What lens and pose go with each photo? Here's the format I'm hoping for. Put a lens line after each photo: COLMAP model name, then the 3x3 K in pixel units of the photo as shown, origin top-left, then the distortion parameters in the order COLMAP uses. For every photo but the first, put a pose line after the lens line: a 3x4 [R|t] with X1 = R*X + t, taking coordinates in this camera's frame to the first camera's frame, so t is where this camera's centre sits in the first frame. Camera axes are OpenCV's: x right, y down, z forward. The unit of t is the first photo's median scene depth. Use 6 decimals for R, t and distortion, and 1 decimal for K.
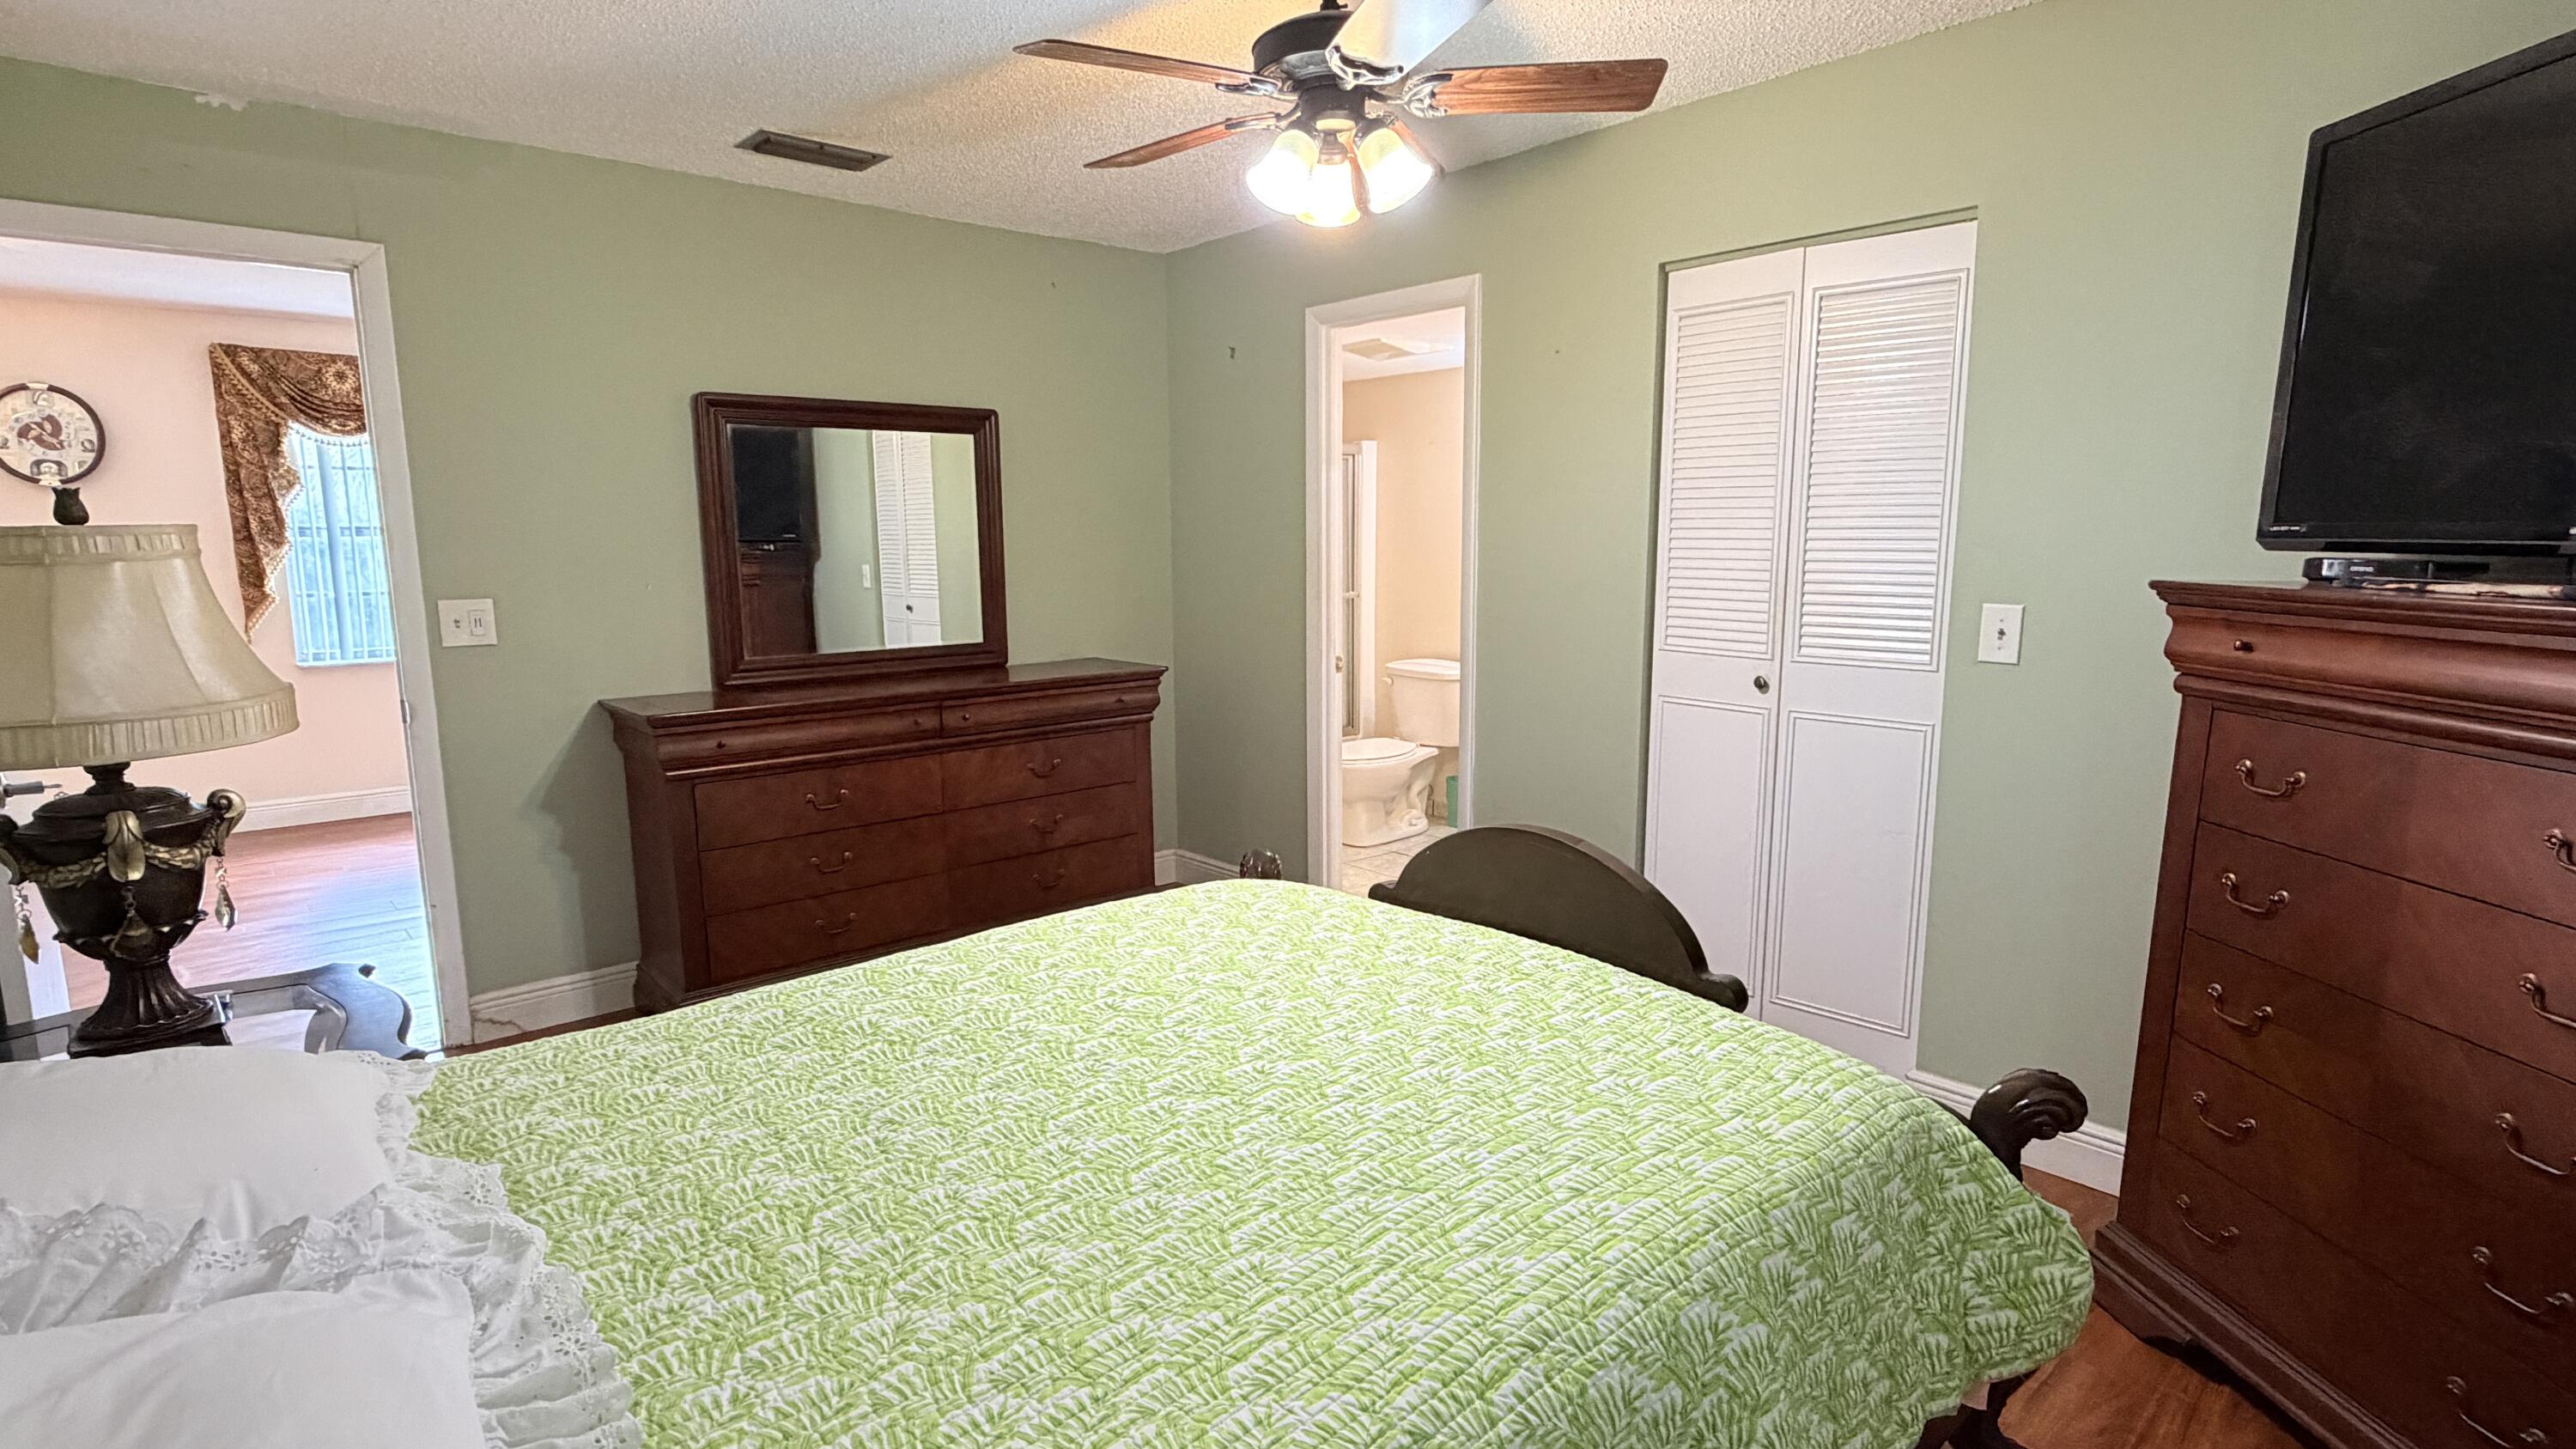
lens RADIAL K [[1277.0, 0, 1287.9], [0, 1277.0, 732.7], [0, 0, 1]] dist [0.000971, 0.000118]
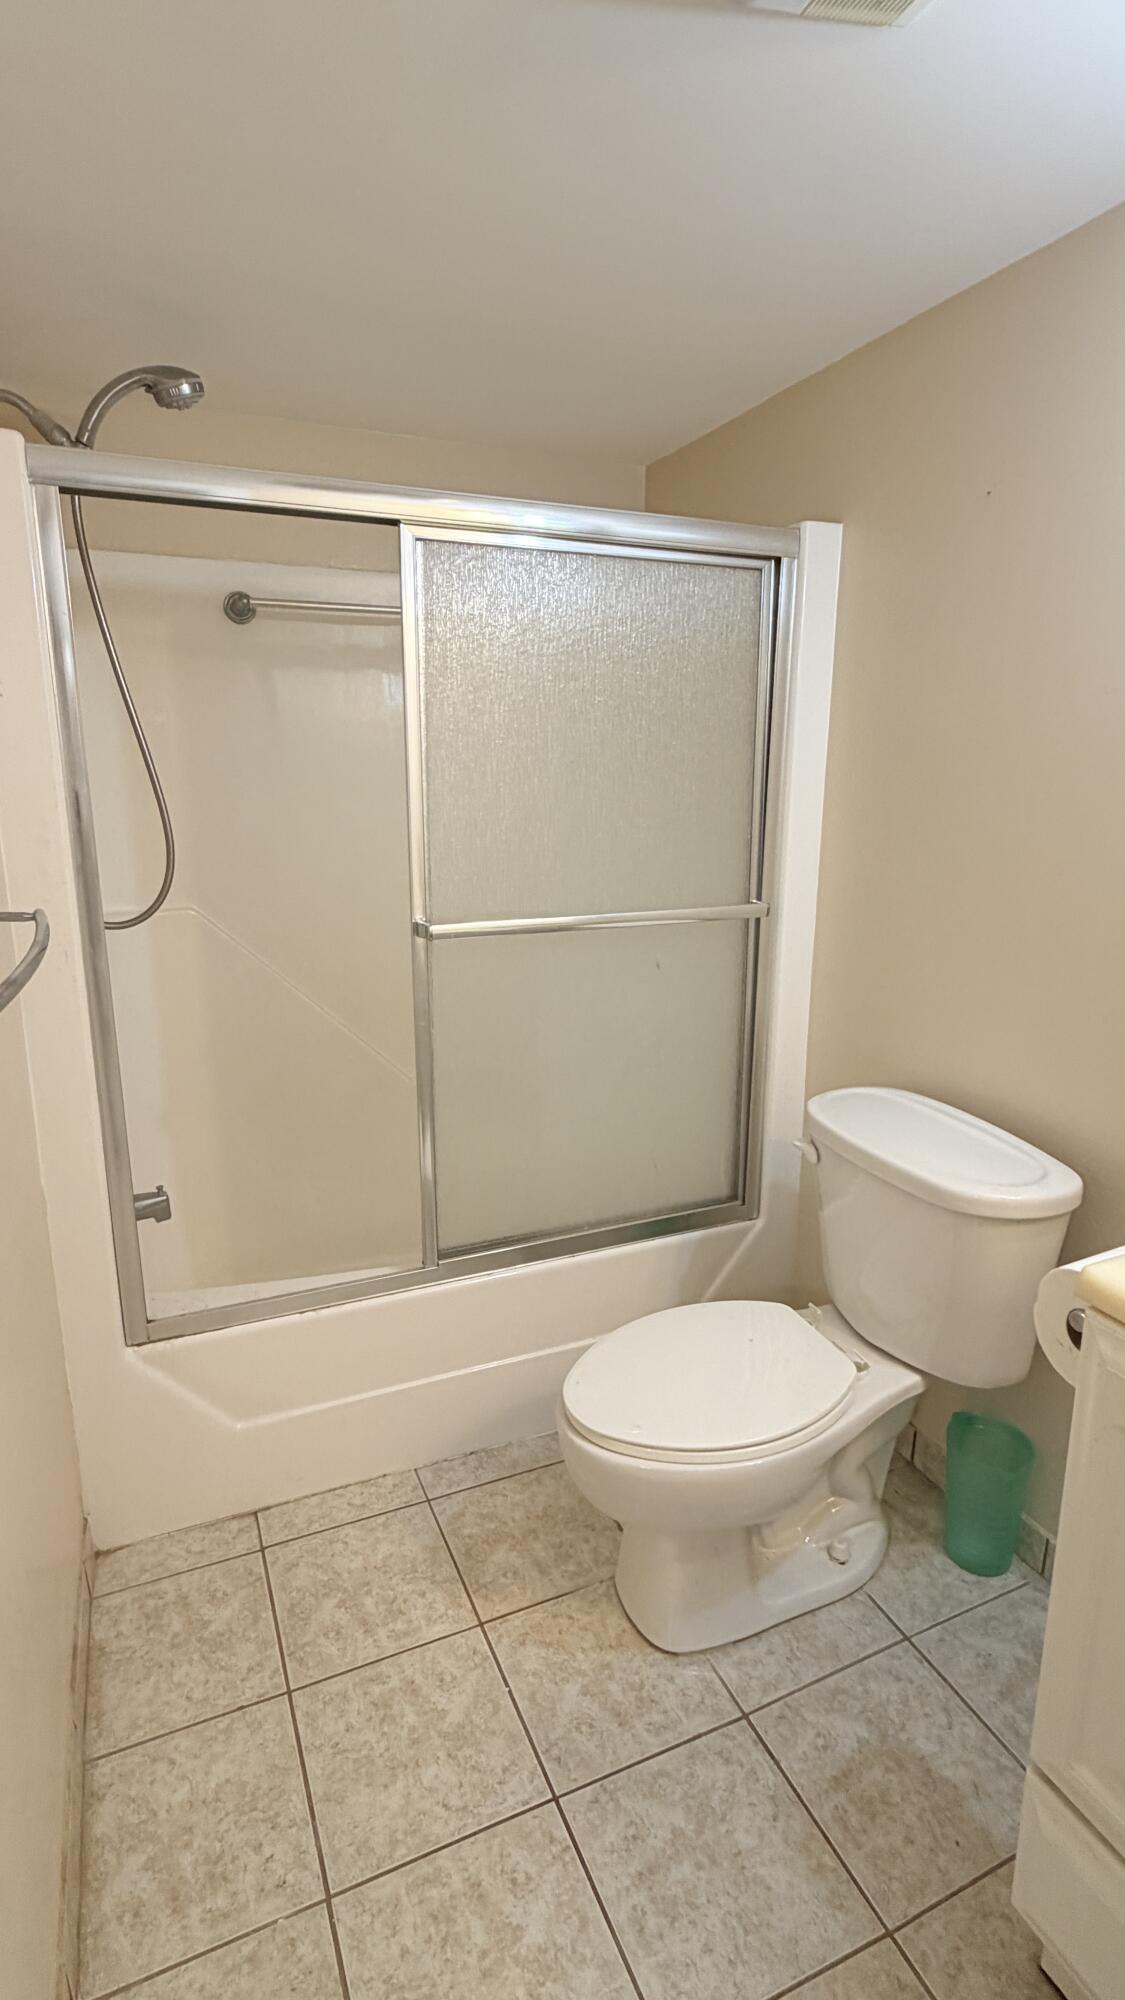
lens RADIAL K [[991.3, 0, 564.2], [0, 991.3, 1003.5], [0, 0, 1]] dist [0.000971, 0.000118]
pose [[0.949062, 0.082045, -0.304221, 0.094324], [-0.056710, 0.994215, 0.091214, -0.108248], [0.309944, -0.069316, 0.948225, 0.689910]]
